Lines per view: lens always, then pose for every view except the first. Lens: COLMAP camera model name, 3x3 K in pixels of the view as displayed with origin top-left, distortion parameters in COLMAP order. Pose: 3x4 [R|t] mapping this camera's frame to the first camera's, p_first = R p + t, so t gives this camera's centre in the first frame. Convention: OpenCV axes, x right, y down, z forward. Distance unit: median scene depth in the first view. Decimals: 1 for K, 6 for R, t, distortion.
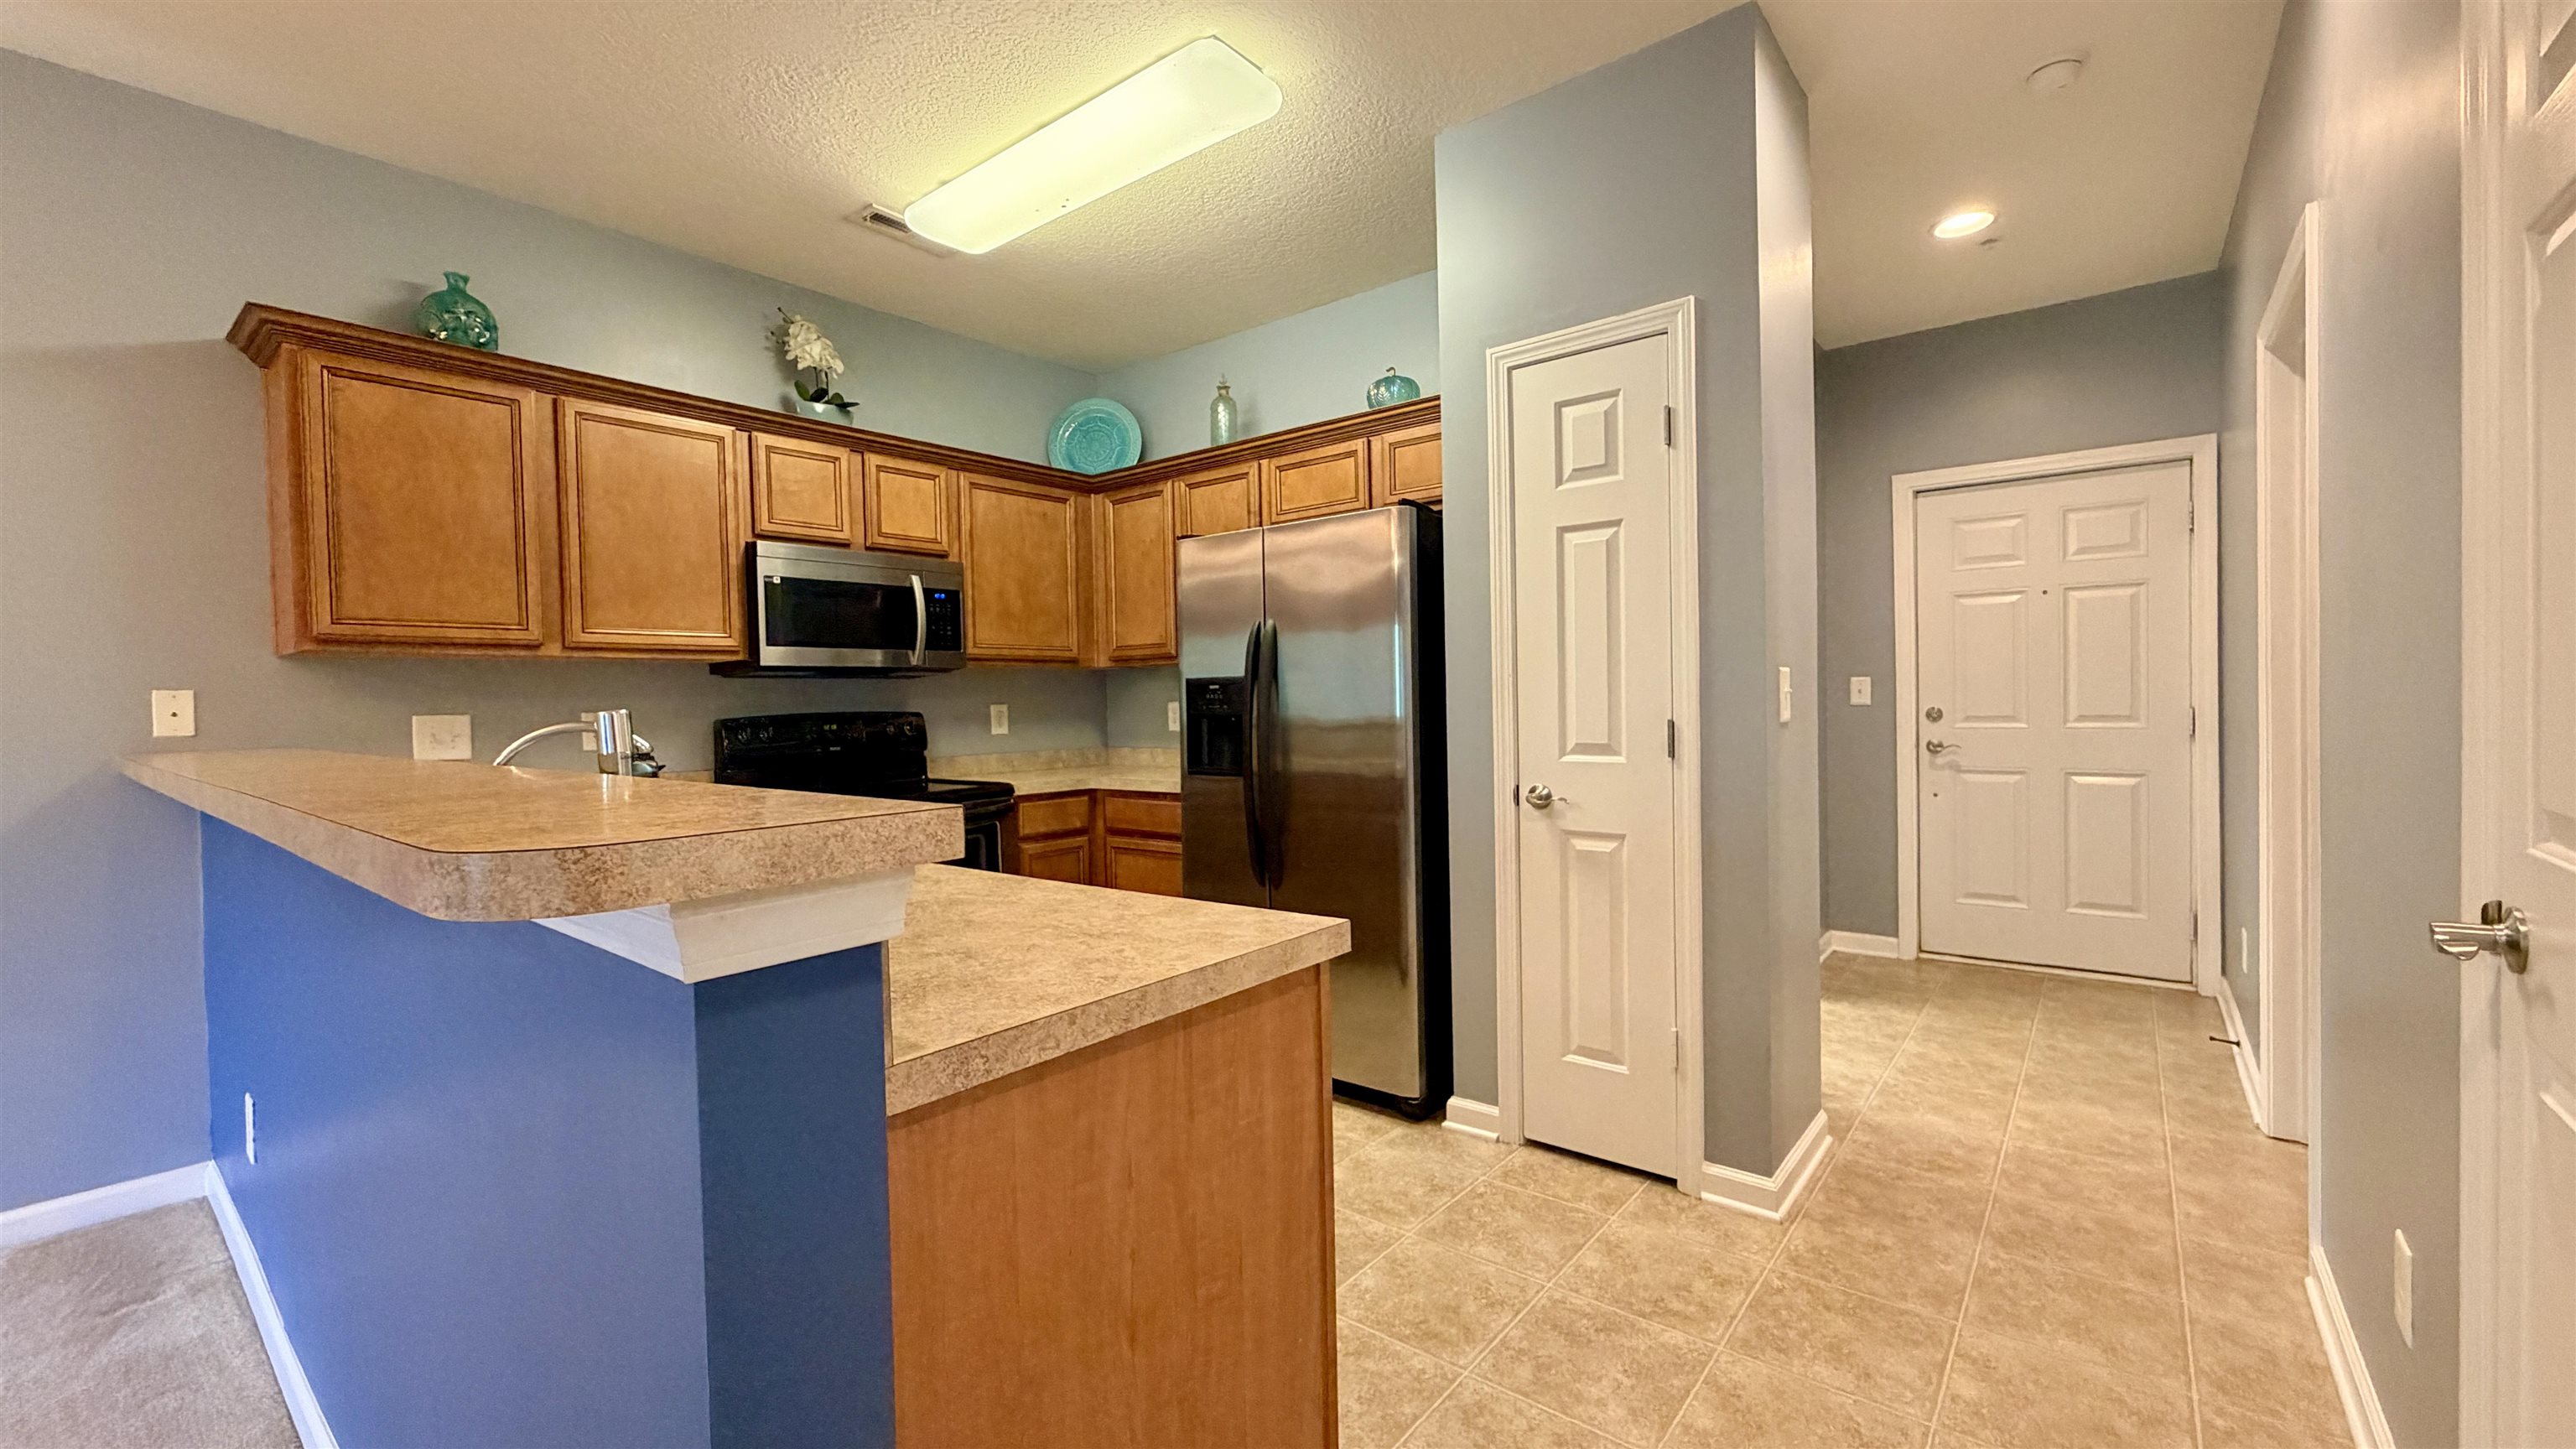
lens RADIAL K [[1040.4, 0, 1291.0], [0, 1040.4, 730.2], [0, 0, 1]] dist [0.000892, 0.000259]
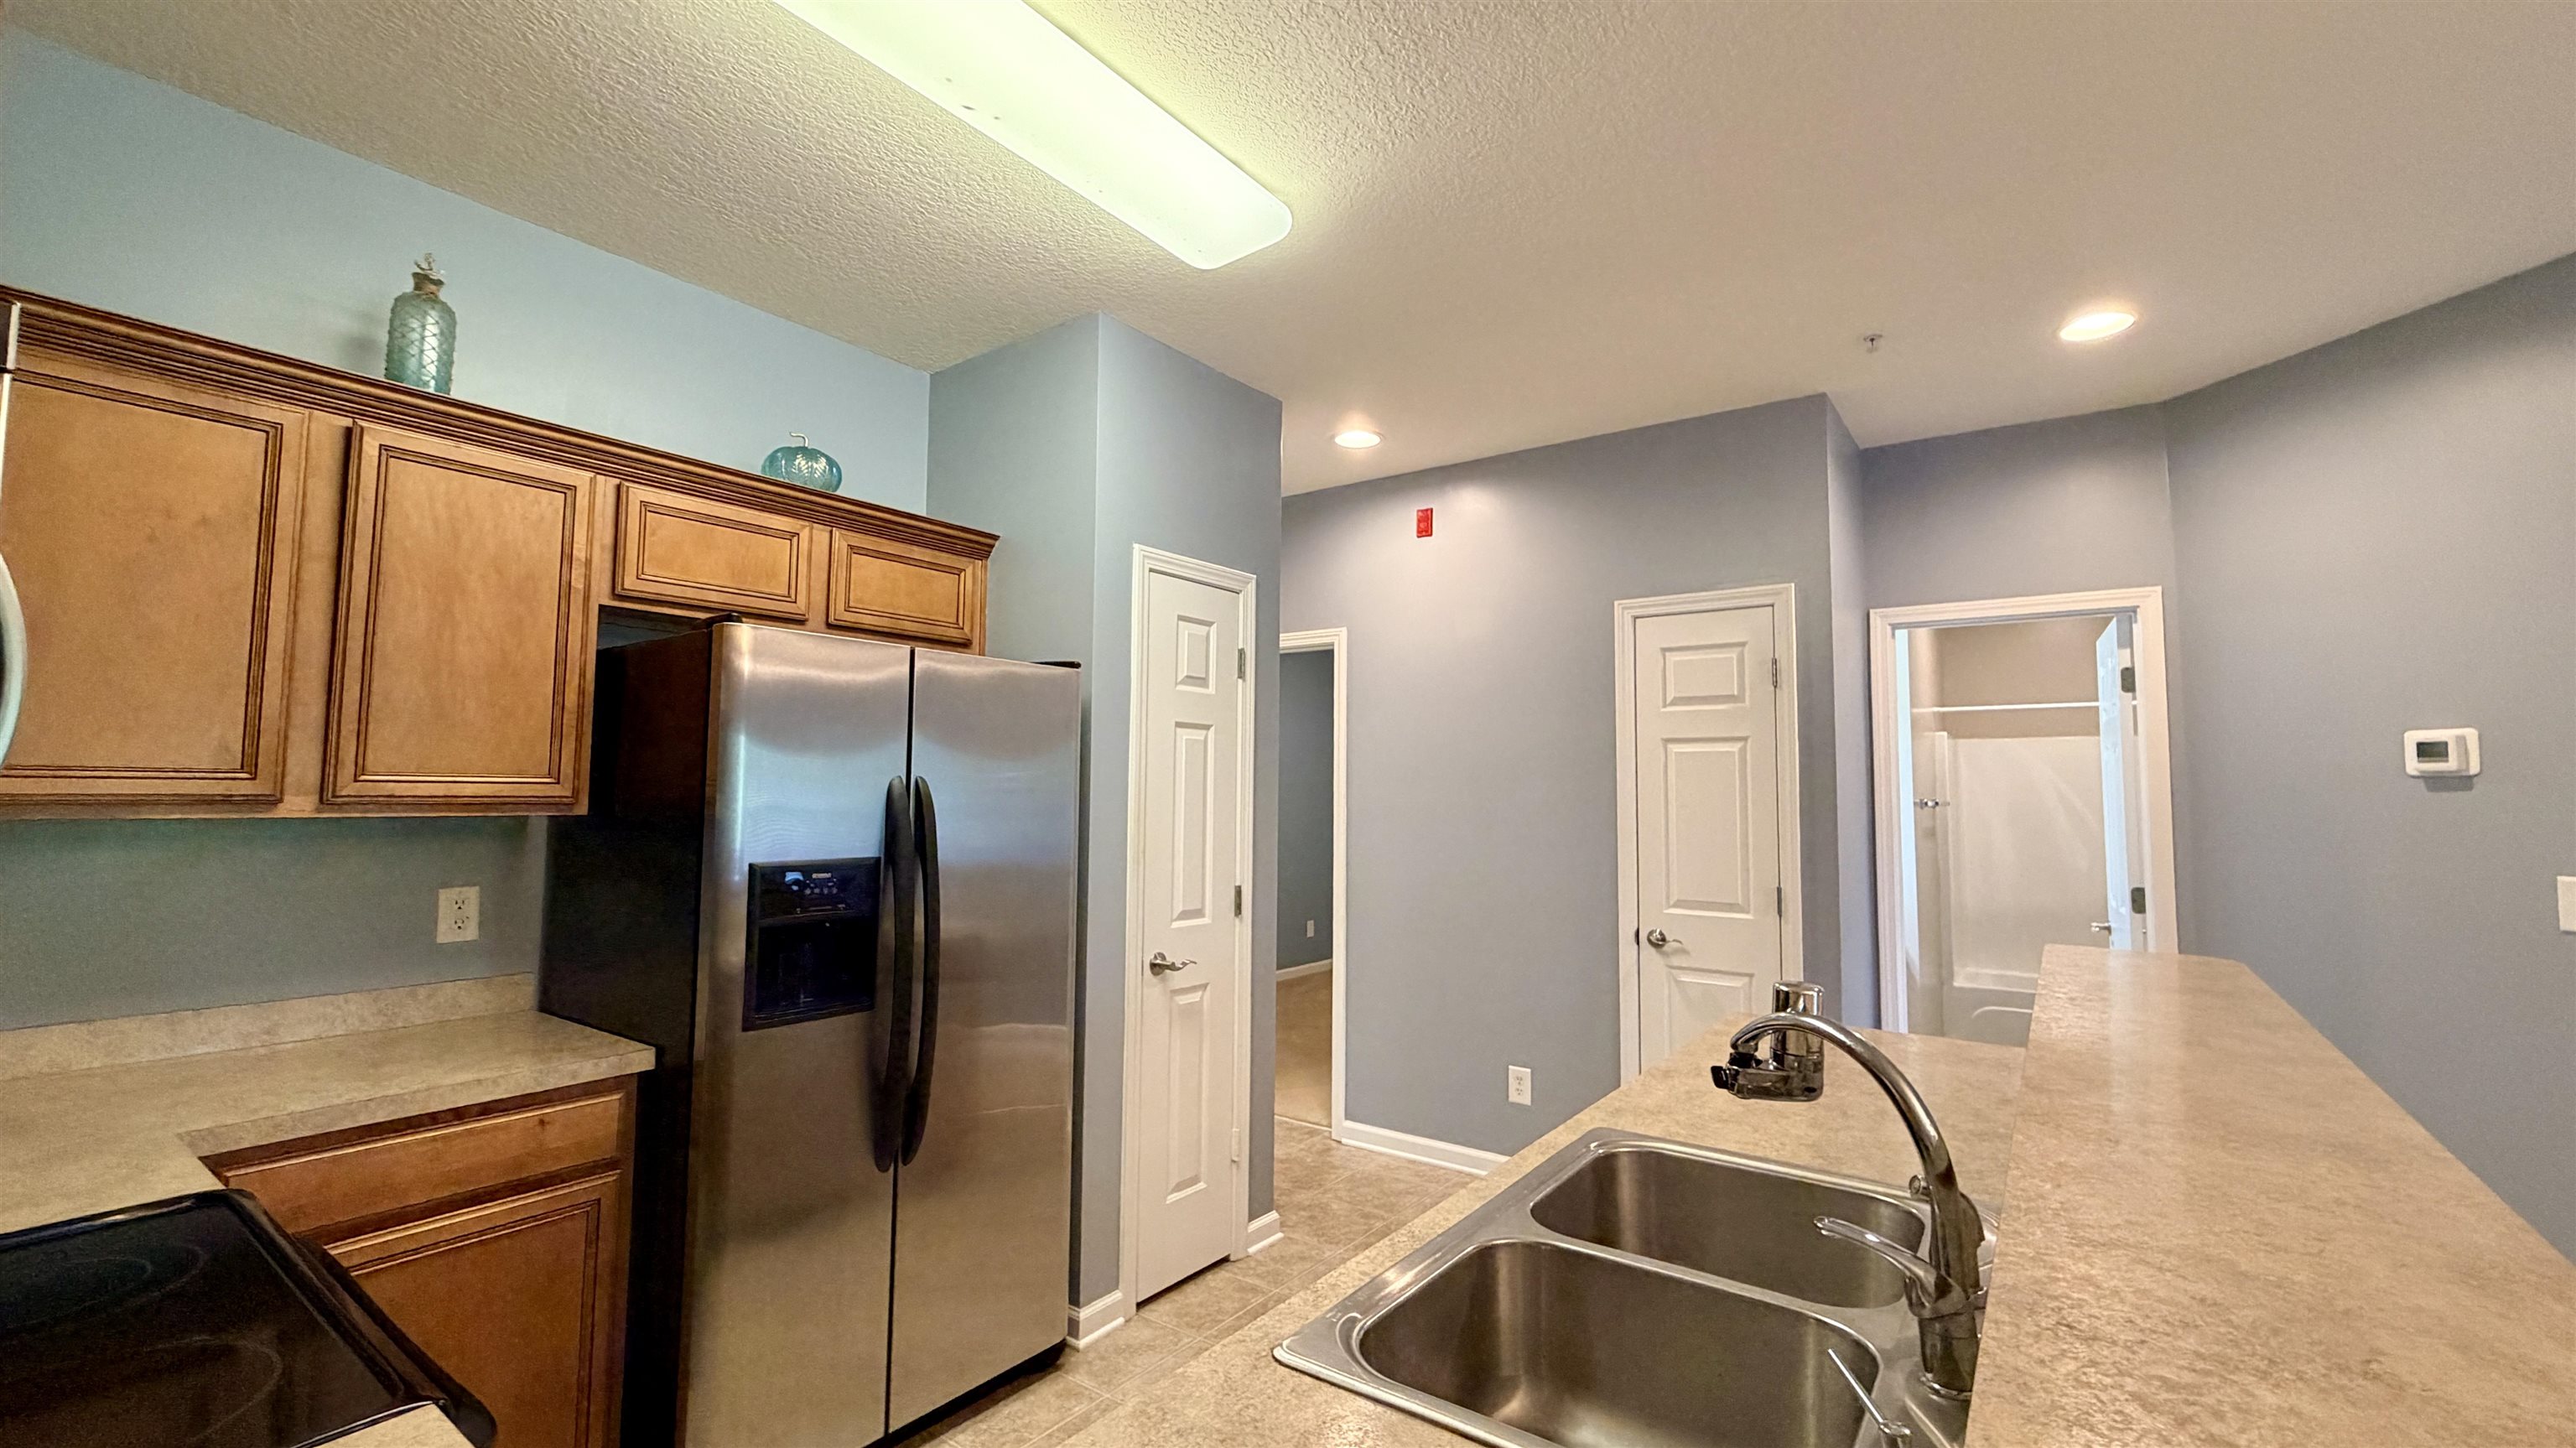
lens RADIAL K [[1040.4, 0, 1291.0], [0, 1040.4, 729.7], [0, 0, 1]] dist [0.000892, 0.000259]
pose [[-0.042436, 0.082901, 0.995654, -0.741437], [0.017482, 0.996461, -0.082223, -0.074825], [-0.998946, 0.013917, -0.043735, 0.770407]]
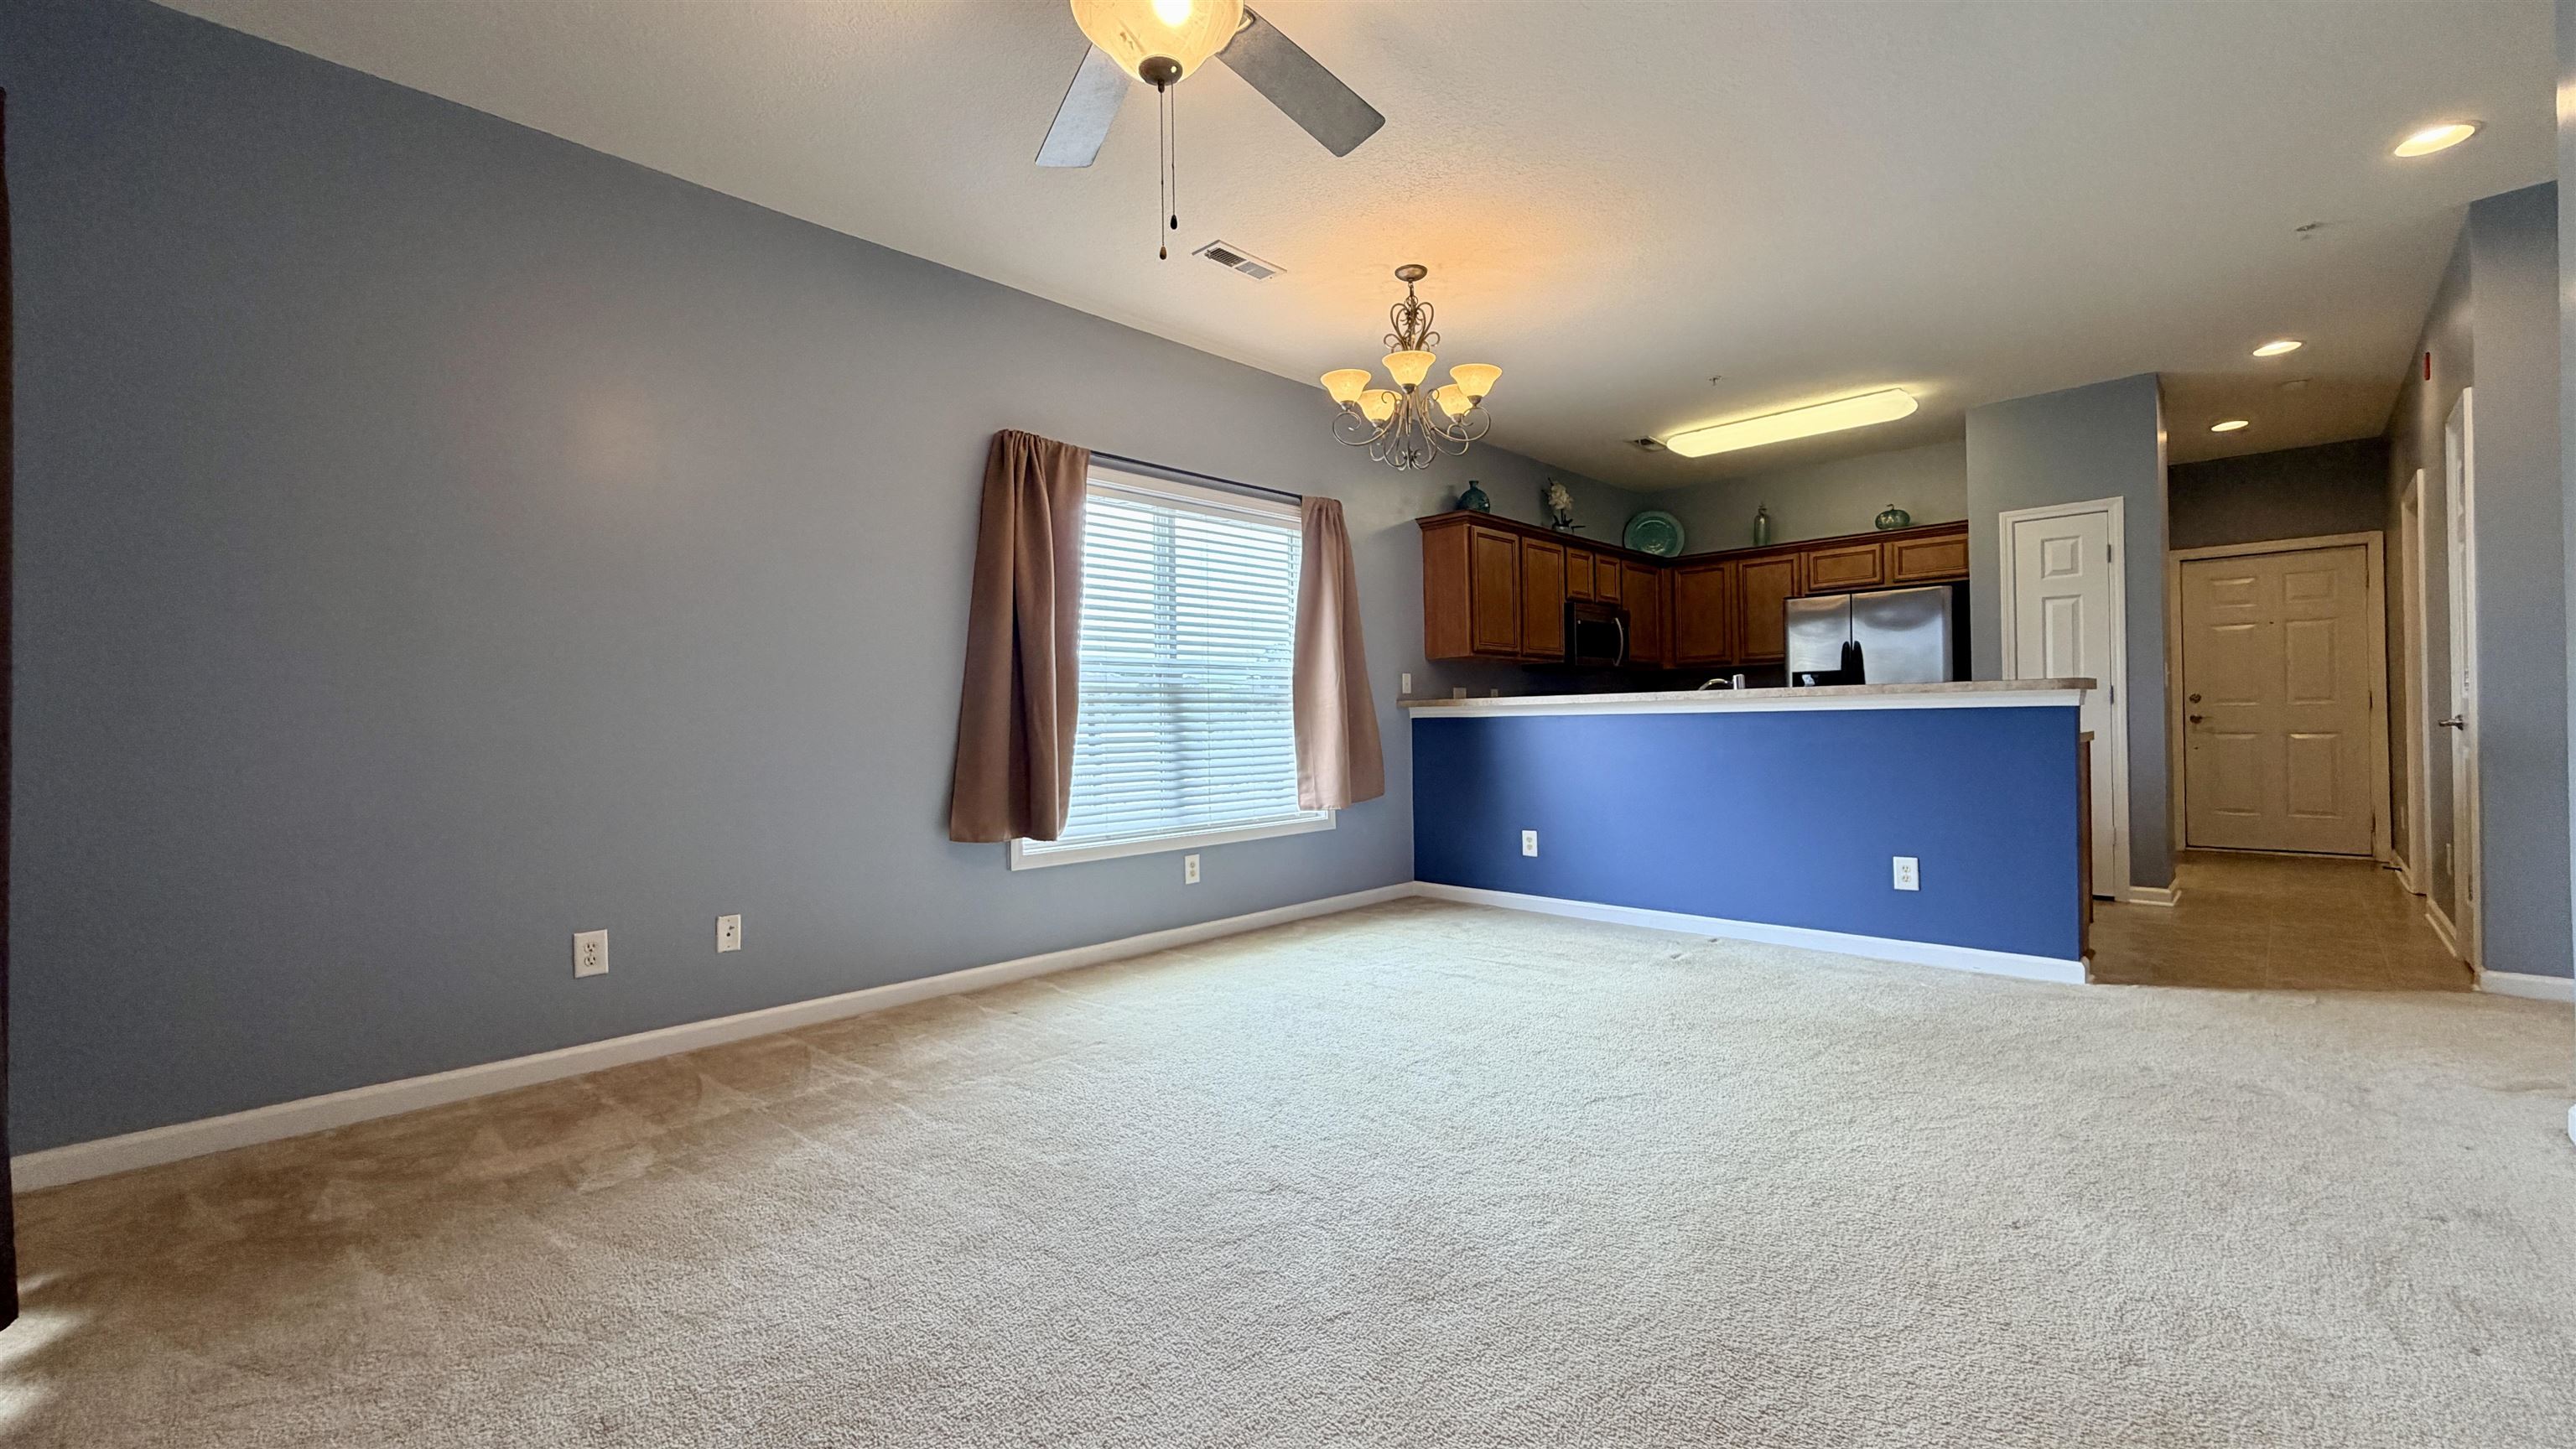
lens RADIAL K [[1040.4, 0, 1291.0], [0, 1040.4, 730.2], [0, 0, 1]] dist [0.000892, 0.000259]
pose [[0.995976, 0.002967, -0.089569, -0.906119], [-0.004940, 0.999750, -0.021820, 0.108966], [0.089482, 0.022174, 0.995742, -1.046039]]
